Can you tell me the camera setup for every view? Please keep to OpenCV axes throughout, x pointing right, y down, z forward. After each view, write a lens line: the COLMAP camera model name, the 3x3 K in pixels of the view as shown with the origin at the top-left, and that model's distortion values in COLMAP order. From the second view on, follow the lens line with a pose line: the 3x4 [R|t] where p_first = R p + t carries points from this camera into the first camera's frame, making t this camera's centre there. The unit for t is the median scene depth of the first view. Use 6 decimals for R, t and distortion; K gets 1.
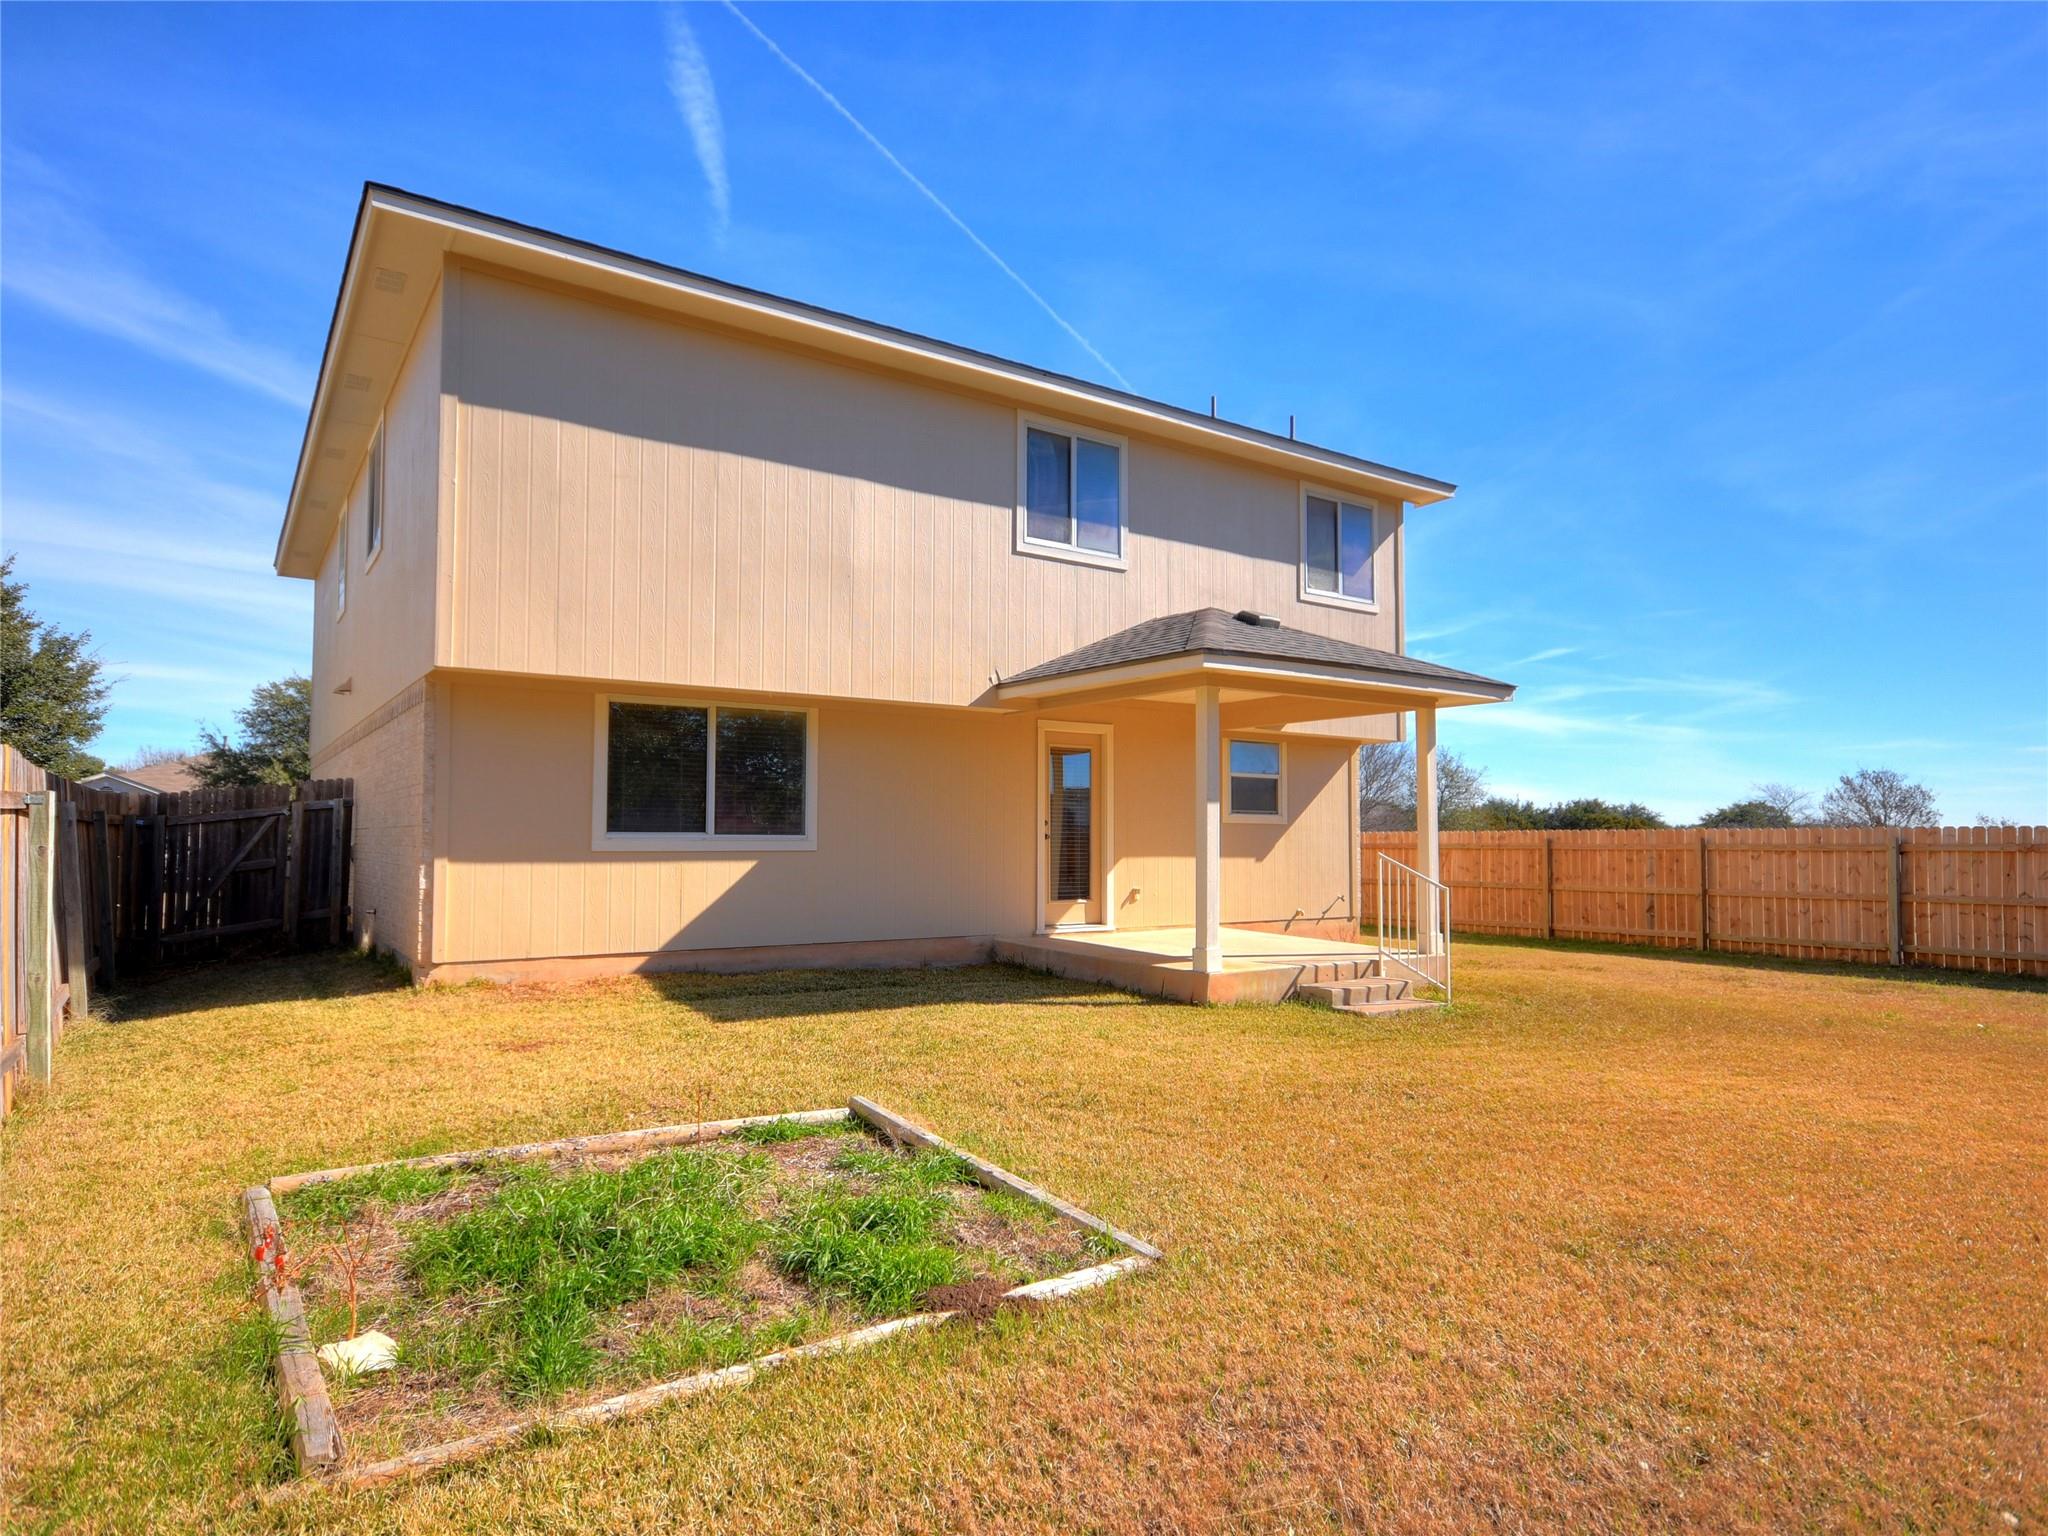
lens RADIAL K [[1133.3, 0, 1023.0], [0, 1133.3, 782.8], [0, 0, 1]] dist [0.007102, 0.003505]
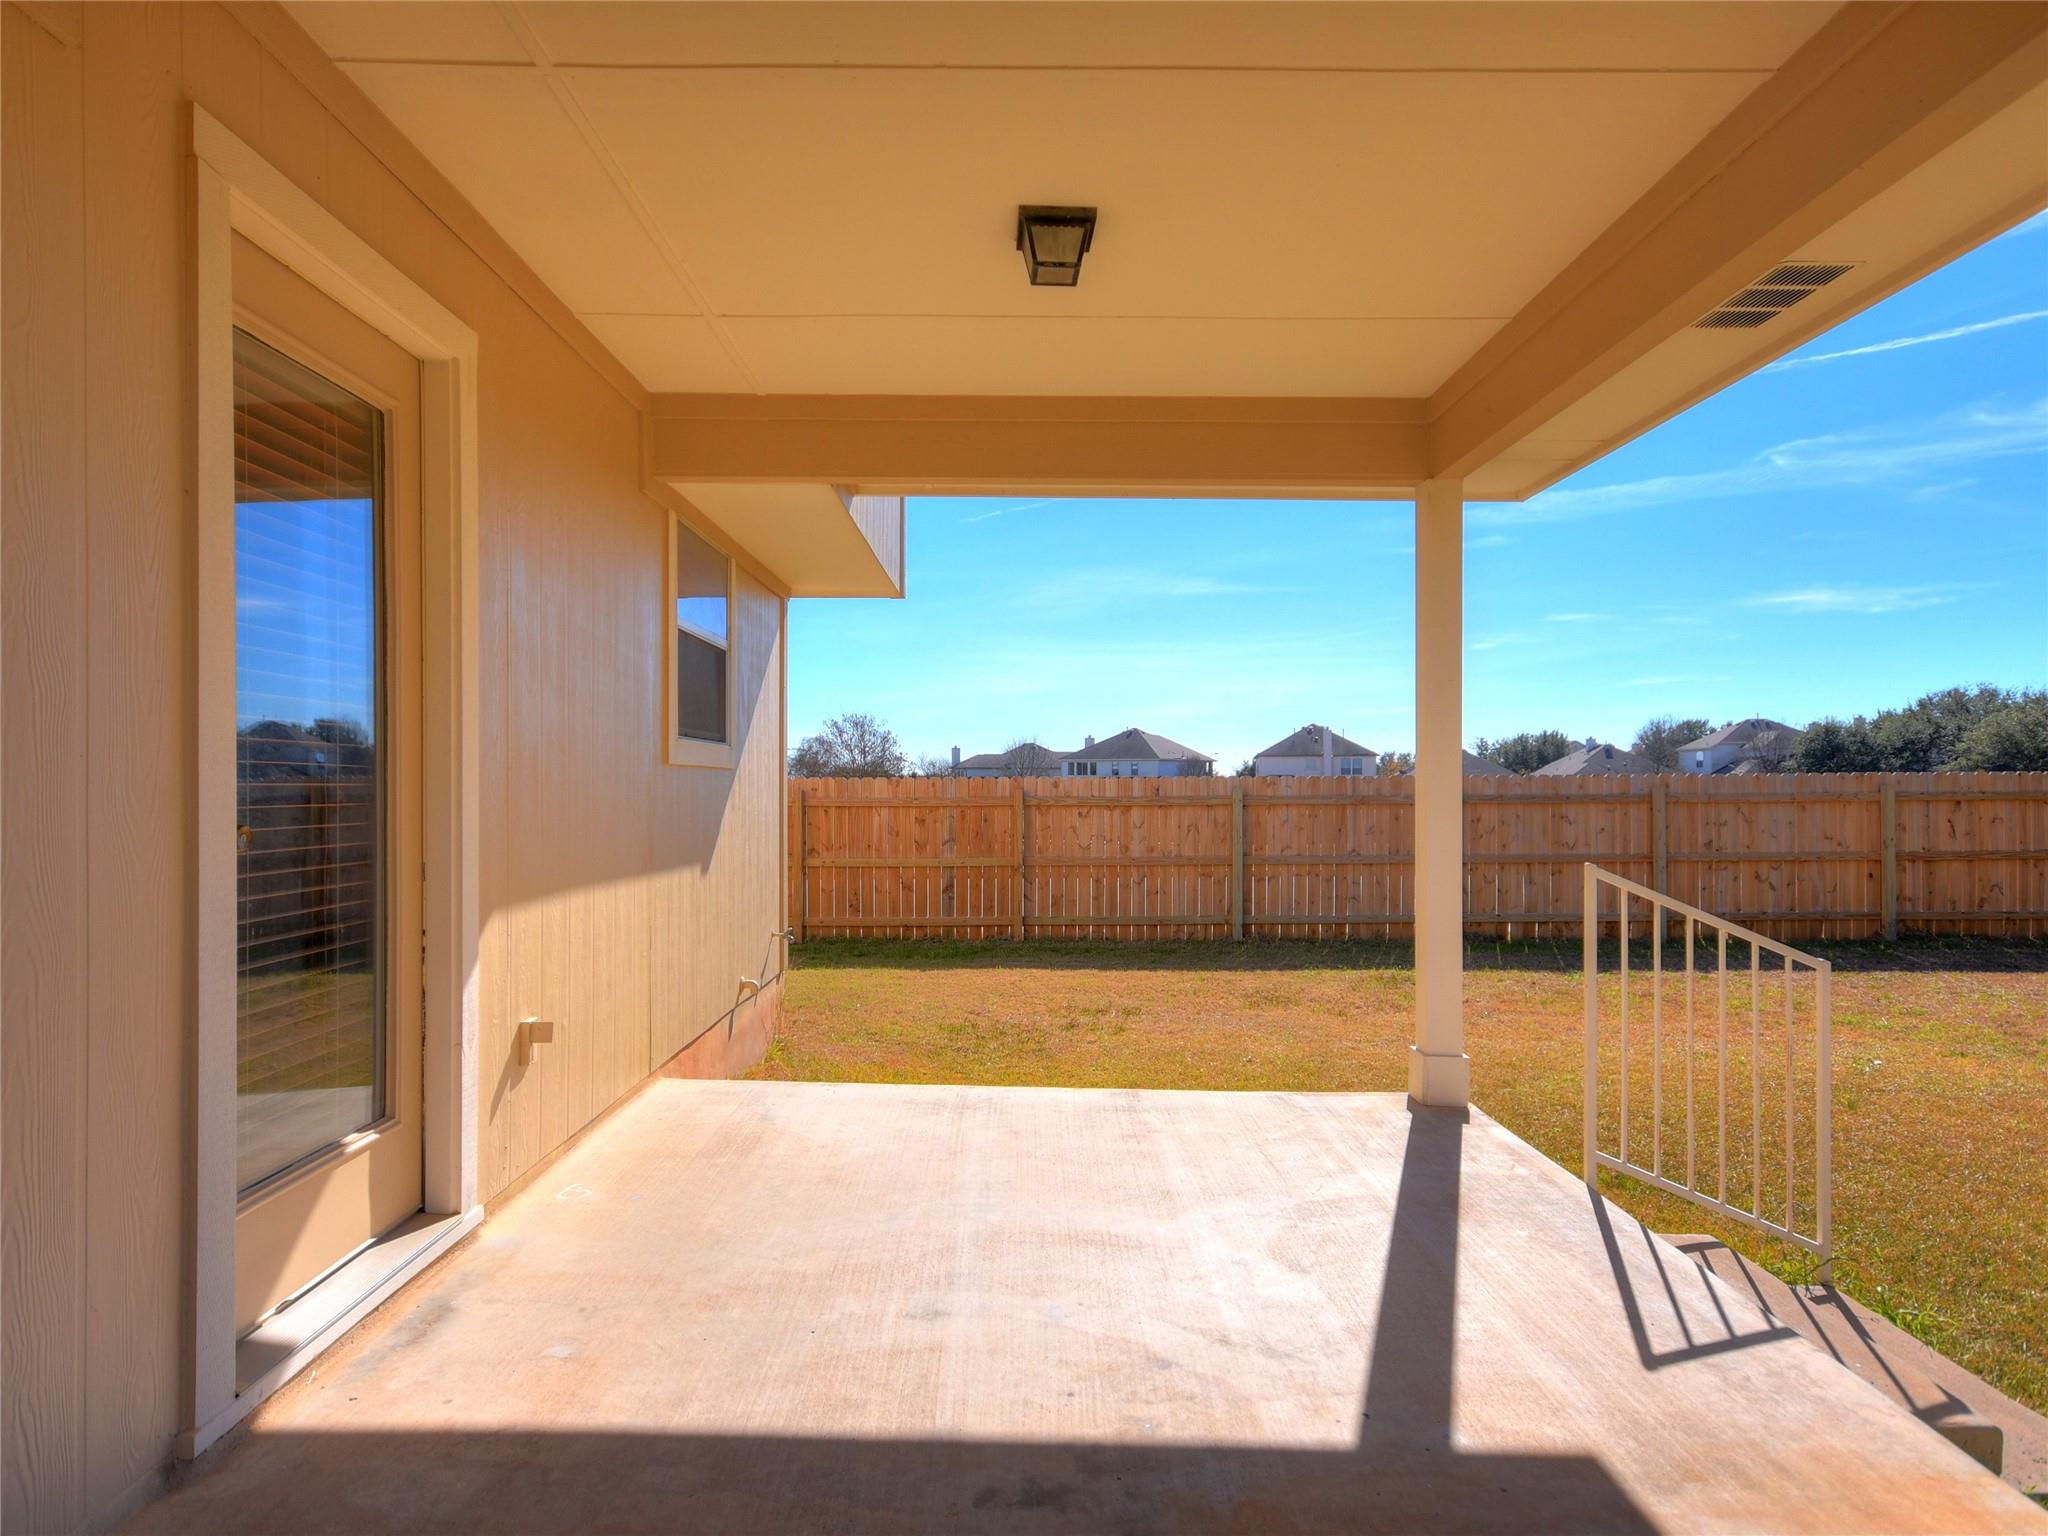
lens RADIAL K [[1154.0, 0, 1020.5], [0, 1154.0, 783.1], [0, 0, 1]] dist [0.017627, 0.000131]
pose [[0.534813, 0.008083, 0.844932, -0.042203], [-0.042755, 0.998932, 0.017506, 0.033416], [-0.843888, -0.045488, 0.534587, 0.634822]]
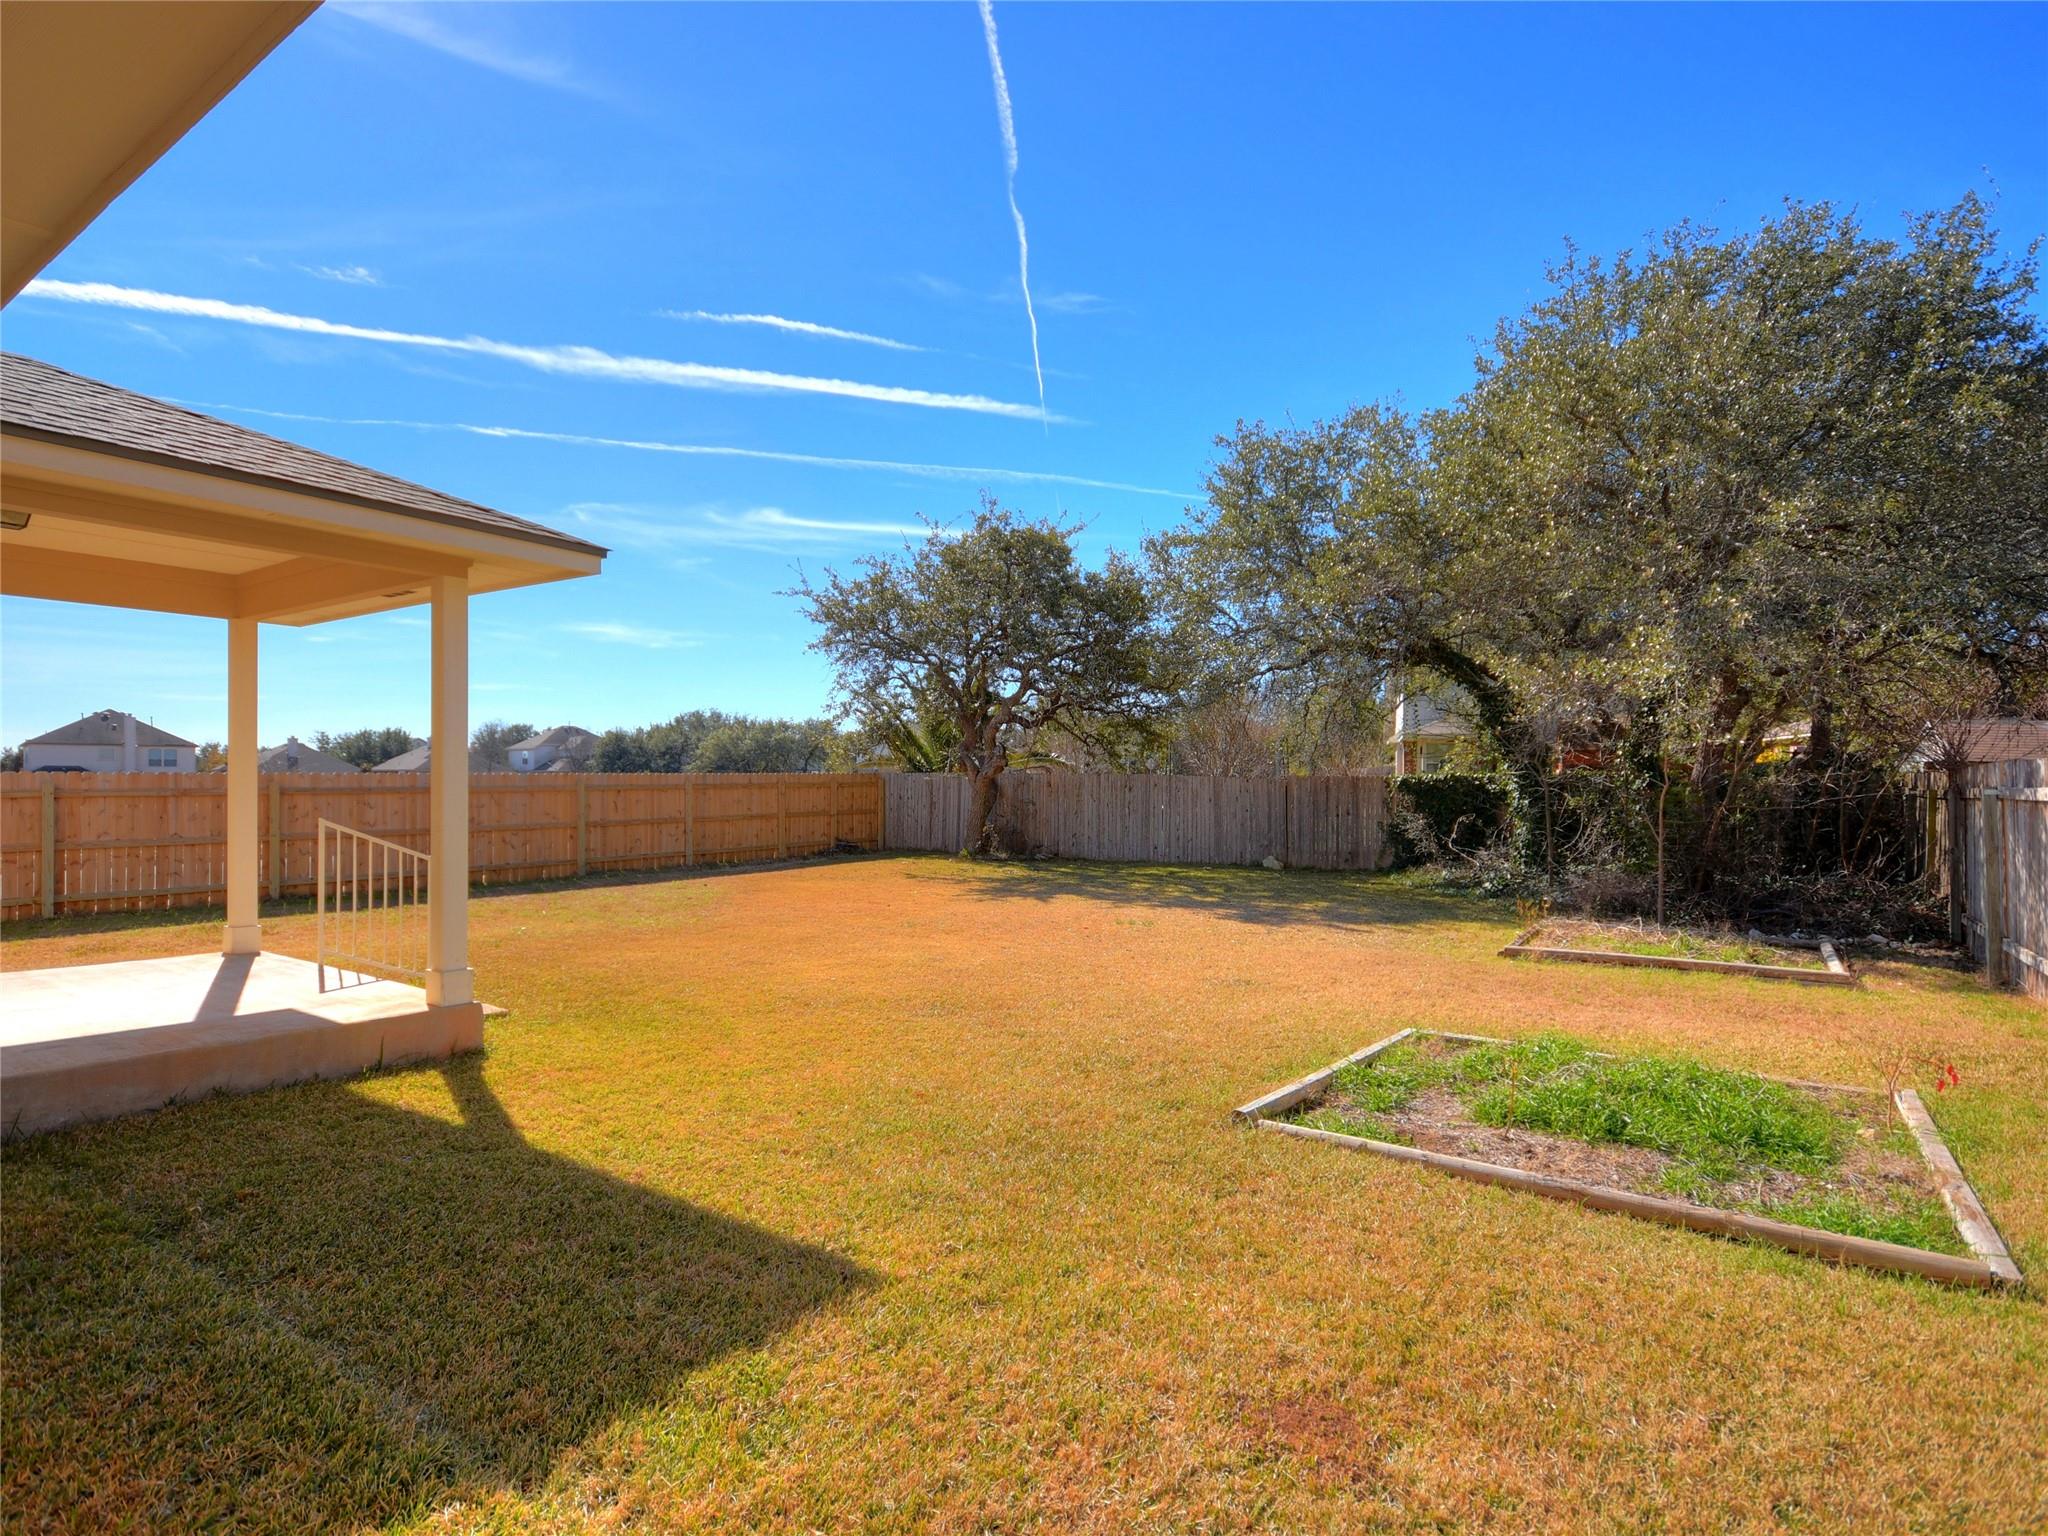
lens RADIAL K [[1059.1, 0, 1026.9], [0, 1059.1, 782.8], [0, 0, 1]] dist [0.004927, 0.000617]
pose [[-0.387911, 0.003436, 0.921690, -0.336652], [-0.043005, 0.998837, -0.021823, 0.030286], [-0.920693, -0.048102, -0.387312, 0.557155]]
